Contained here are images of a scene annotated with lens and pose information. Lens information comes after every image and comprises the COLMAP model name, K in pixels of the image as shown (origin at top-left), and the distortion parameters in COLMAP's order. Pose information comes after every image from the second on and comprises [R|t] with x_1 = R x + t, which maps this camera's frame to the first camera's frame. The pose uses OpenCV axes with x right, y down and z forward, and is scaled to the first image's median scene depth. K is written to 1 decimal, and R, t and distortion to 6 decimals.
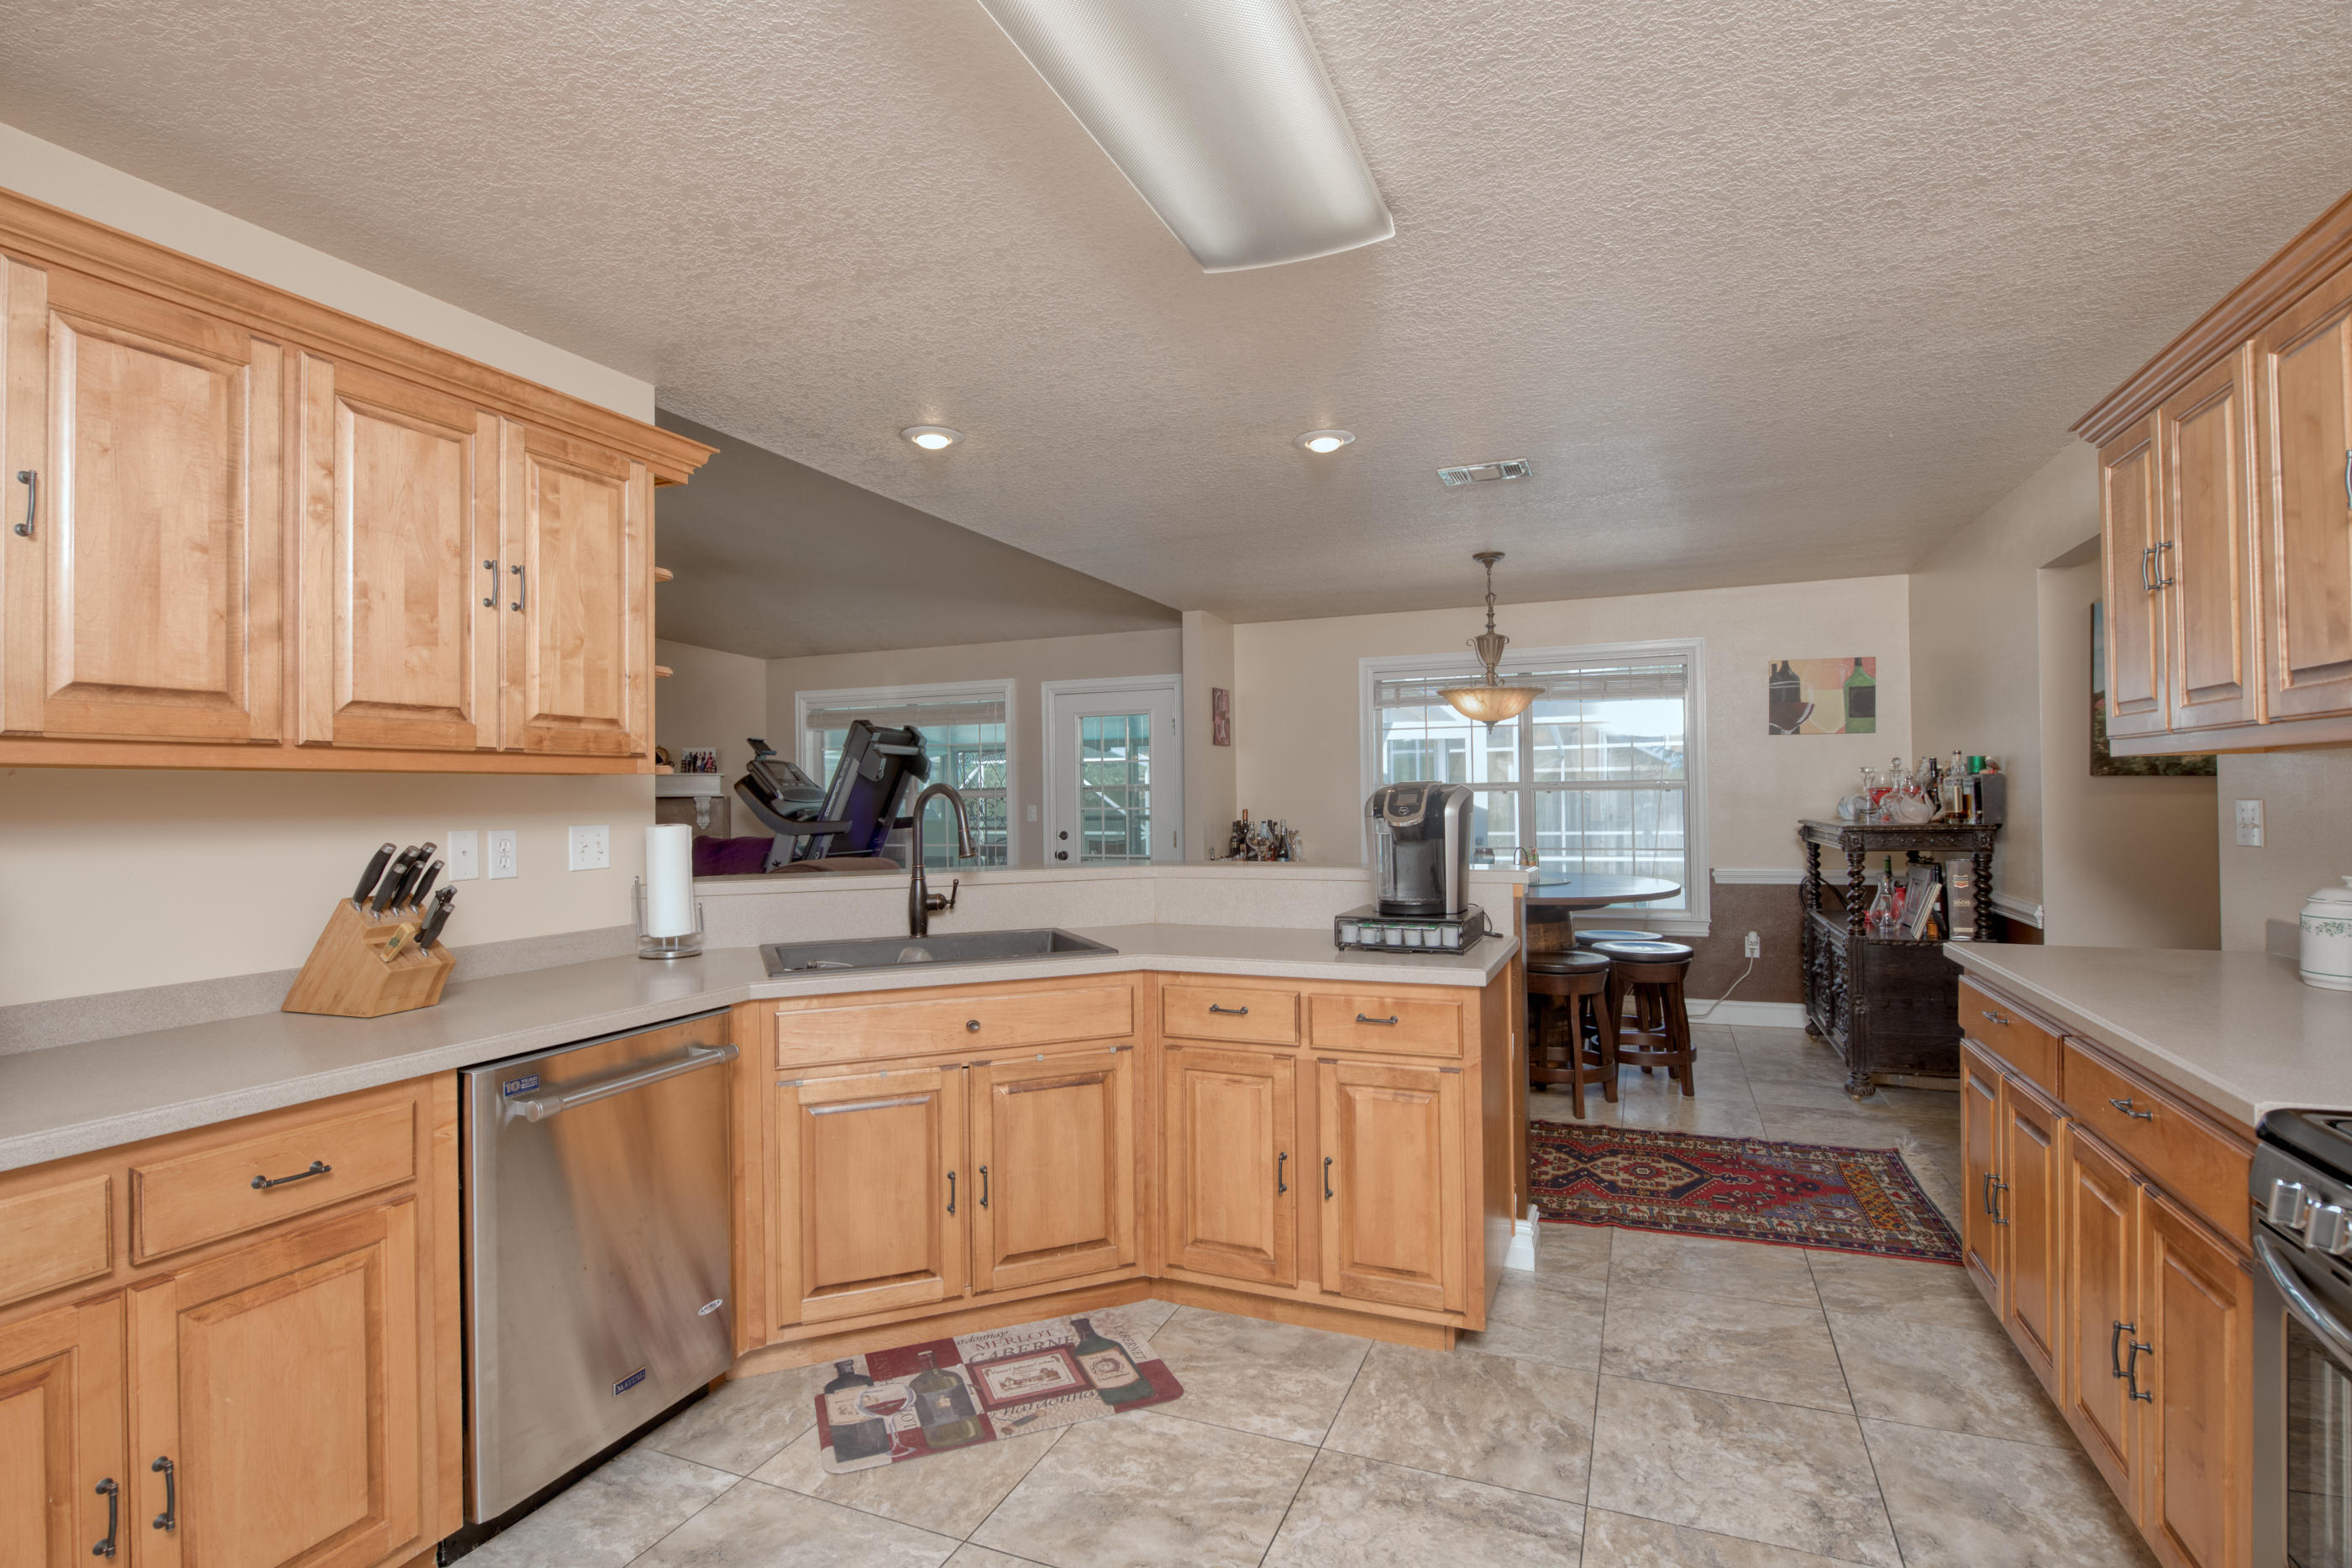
lens RADIAL K [[1123.6, 0, 1181.3], [0, 1123.6, 791.3], [0, 0, 1]] dist [-0.000958, -0.005356]
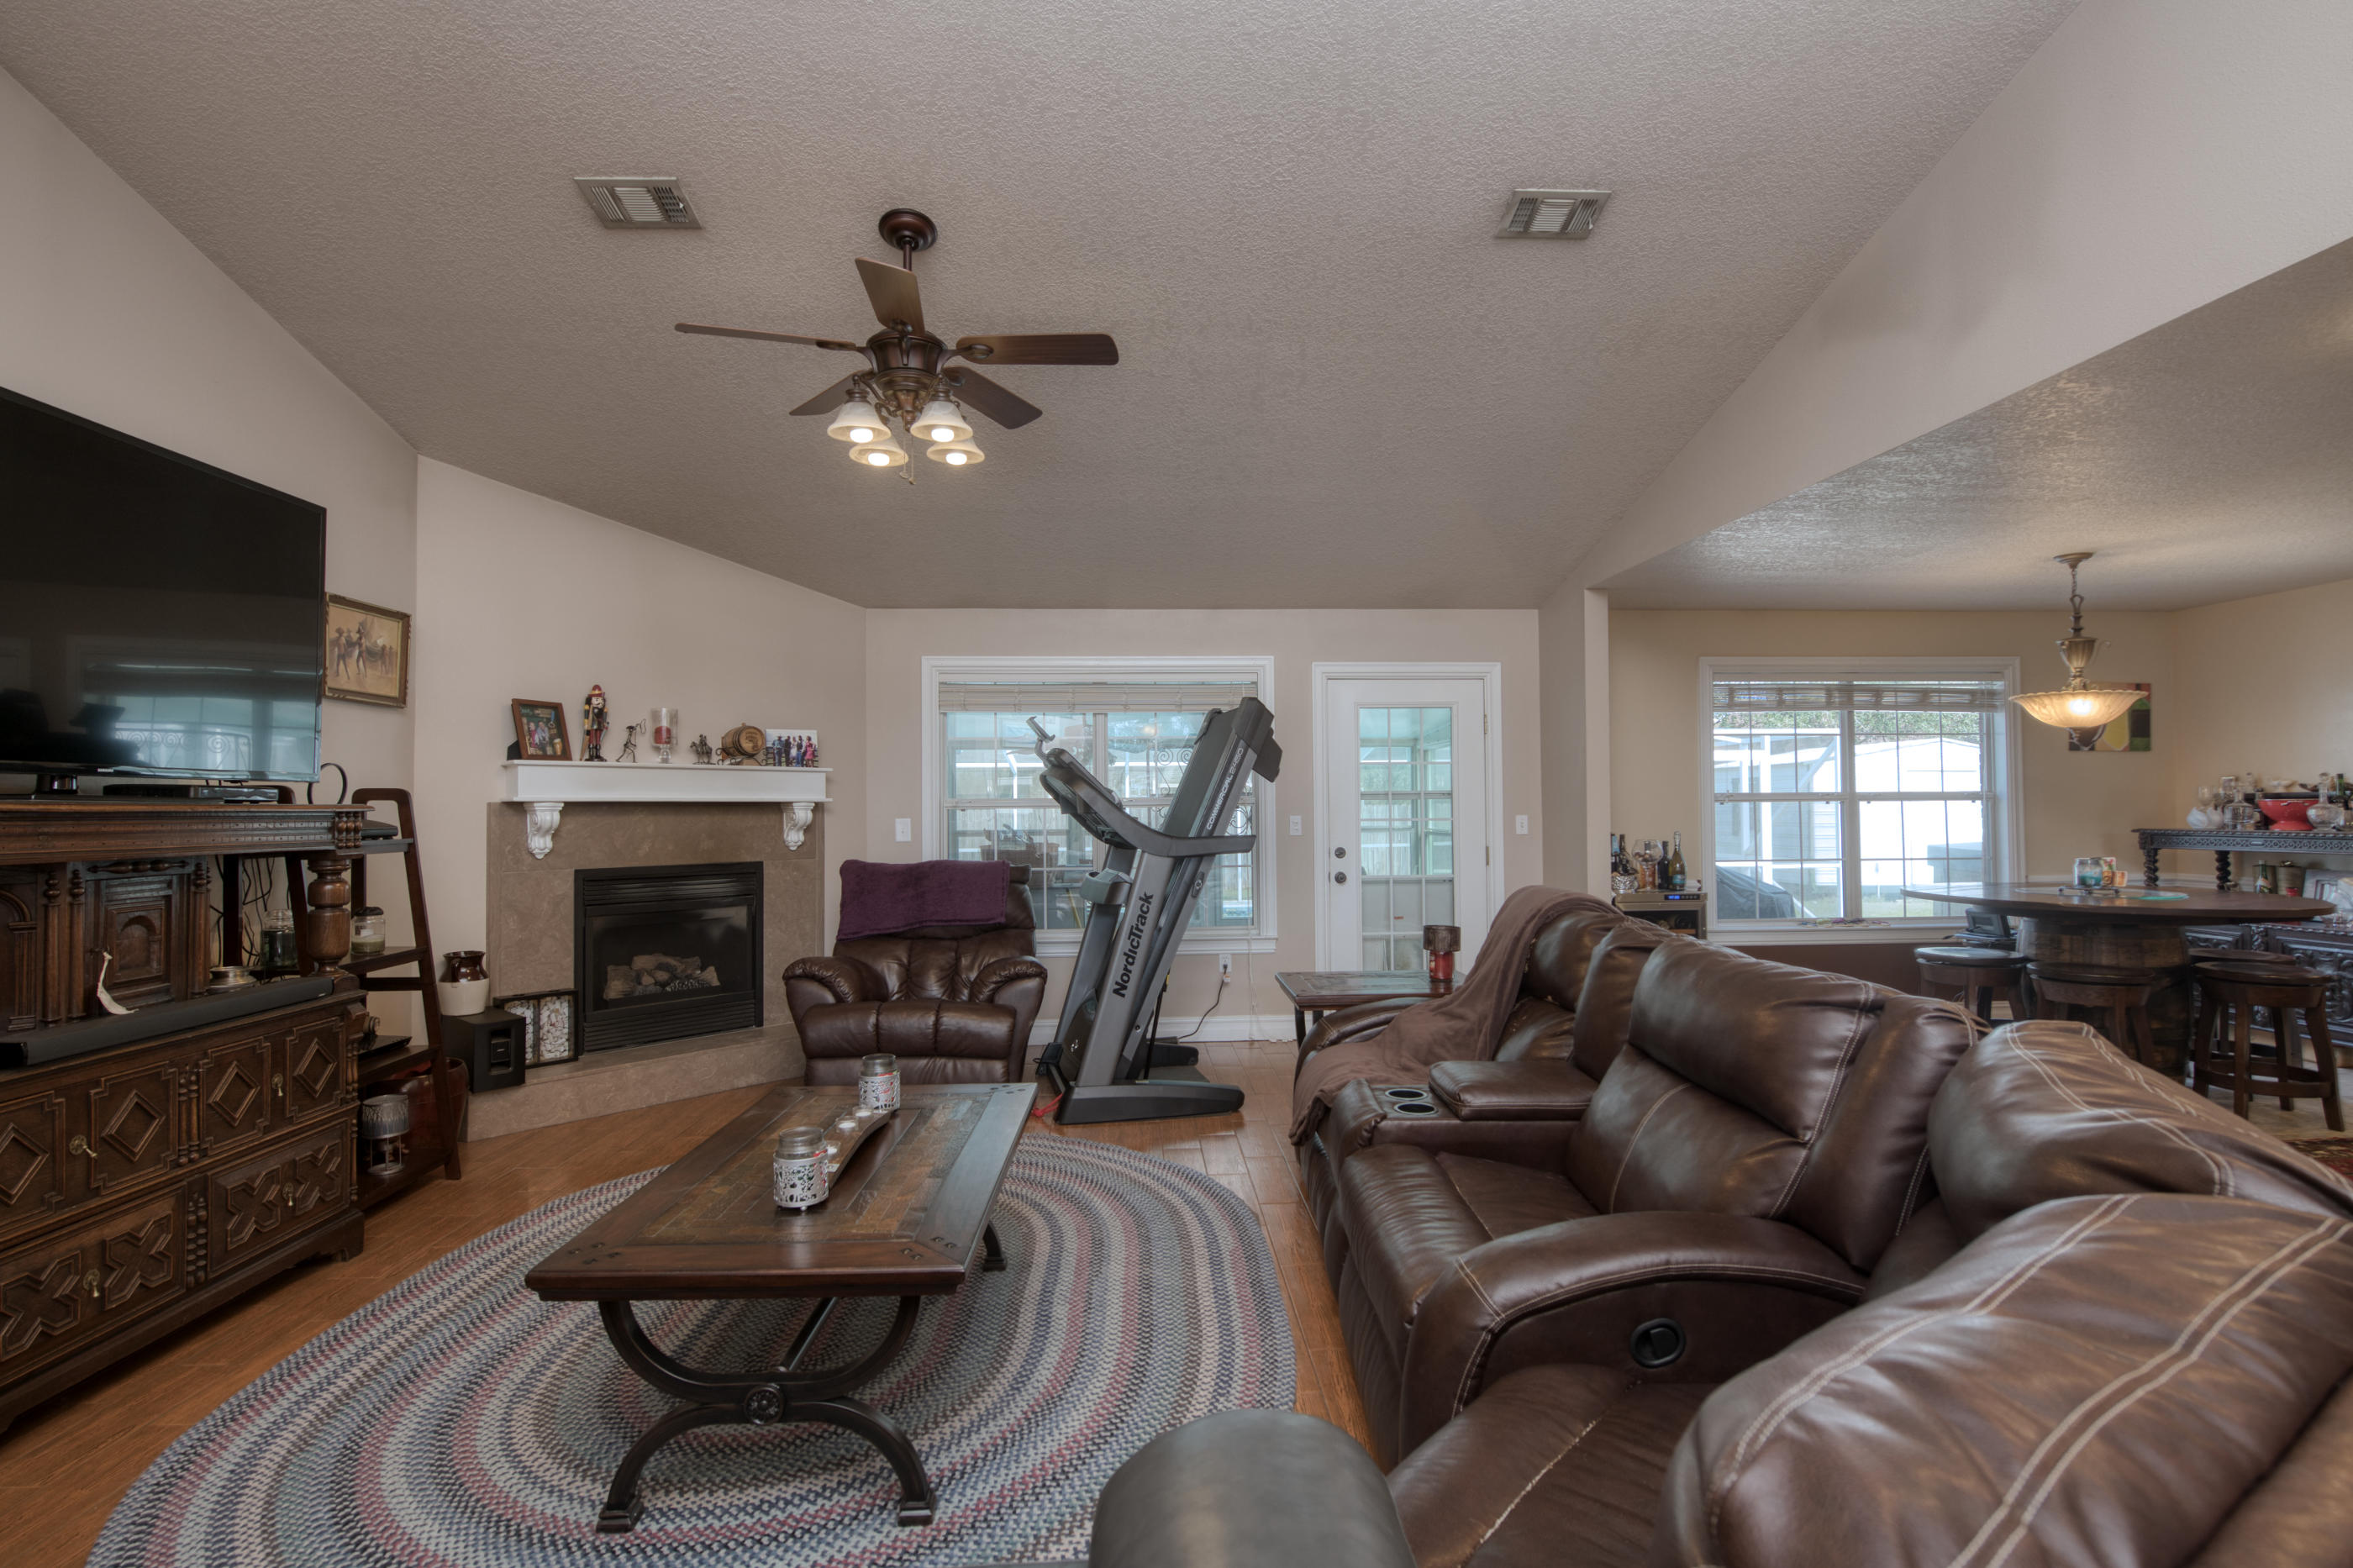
lens RADIAL K [[1124.1, 0, 1181.8], [0, 1124.1, 791.3], [0, 0, 1]] dist [-0.000958, -0.005356]
pose [[0.905903, 0.012005, 0.423315, -1.553698], [-0.006550, 0.999876, -0.014339, 0.021827], [-0.423435, 0.010217, 0.905869, 0.847863]]
